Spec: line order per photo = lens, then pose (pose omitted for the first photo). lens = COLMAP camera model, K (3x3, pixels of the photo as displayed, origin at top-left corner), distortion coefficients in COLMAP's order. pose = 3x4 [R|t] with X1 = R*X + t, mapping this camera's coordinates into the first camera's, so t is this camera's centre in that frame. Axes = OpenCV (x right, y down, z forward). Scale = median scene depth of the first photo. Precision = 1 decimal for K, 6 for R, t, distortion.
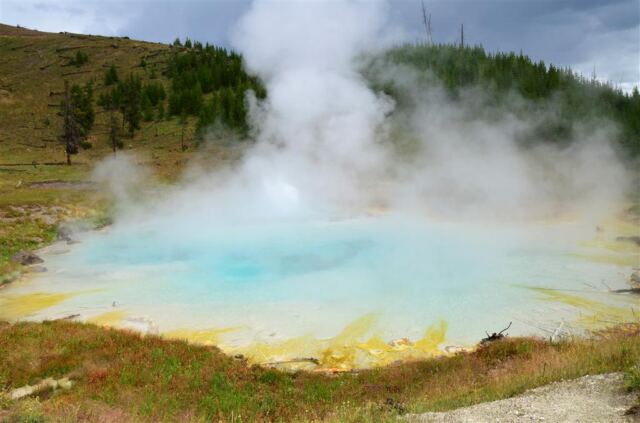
lens RADIAL K [[508.1, 0, 323.6], [0, 508.1, 213.7], [0, 0, 1]] dist [-0.138547, 0.116442]
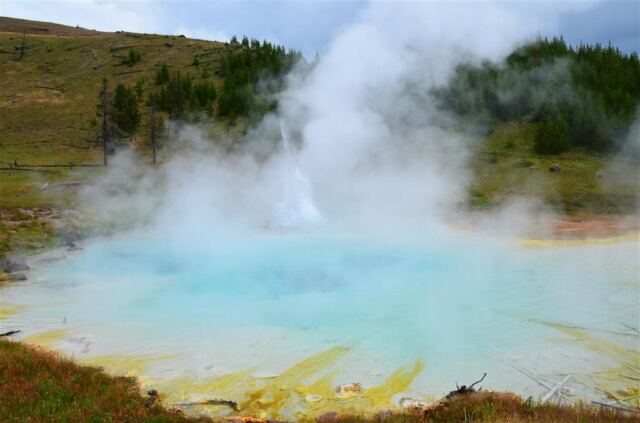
lens RADIAL K [[539.8, 0, 321.2], [0, 539.8, 209.5], [0, 0, 1]] dist [-0.093924, 0.097107]
pose [[0.990732, 0.021192, -0.134166, 0.027417], [-0.024279, 0.999476, -0.021415, -0.001895], [0.133642, 0.024474, 0.990727, 0.015300]]
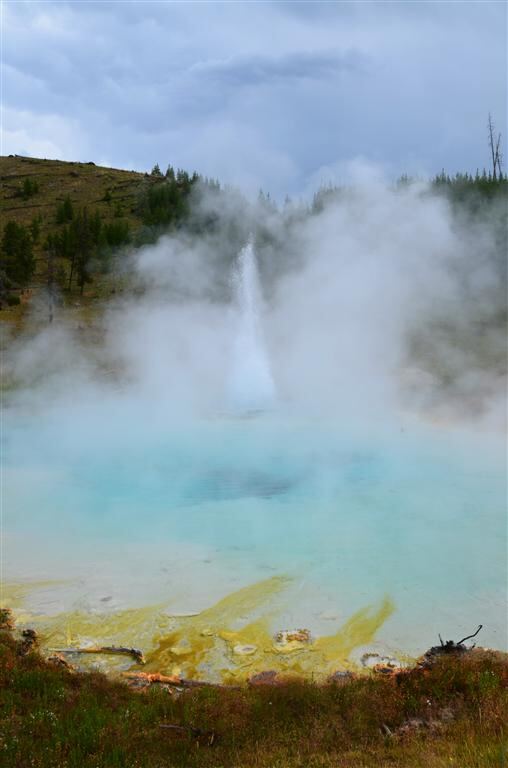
lens RADIAL K [[675.9, 0, 246.5], [0, 675.9, 384.6], [0, 0, 1]] dist [-0.055004, 0.017594]
pose [[0.986921, 0.052087, -0.152558, 0.025665], [-0.056299, 0.998139, -0.023419, -0.003128], [0.151054, 0.031701, 0.988017, 0.022700]]
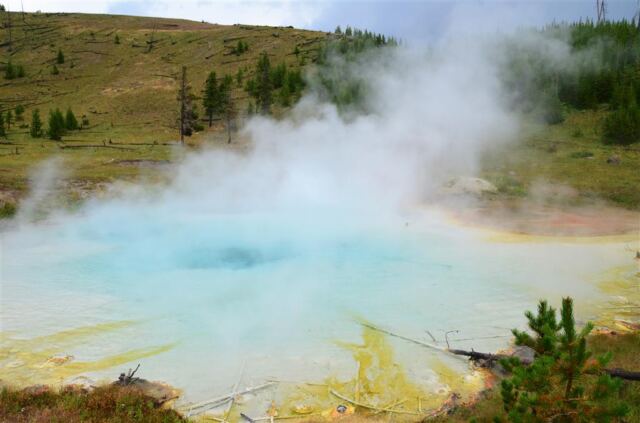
lens RADIAL K [[508.1, 0, 324.3], [0, 508.1, 215.2], [0, 0, 1]] dist [-0.138547, 0.116442]
pose [[0.934696, 0.079596, -0.346421, 0.101420], [-0.071080, 0.996775, 0.037240, -0.006068], [0.348268, -0.010185, 0.937340, 0.045805]]
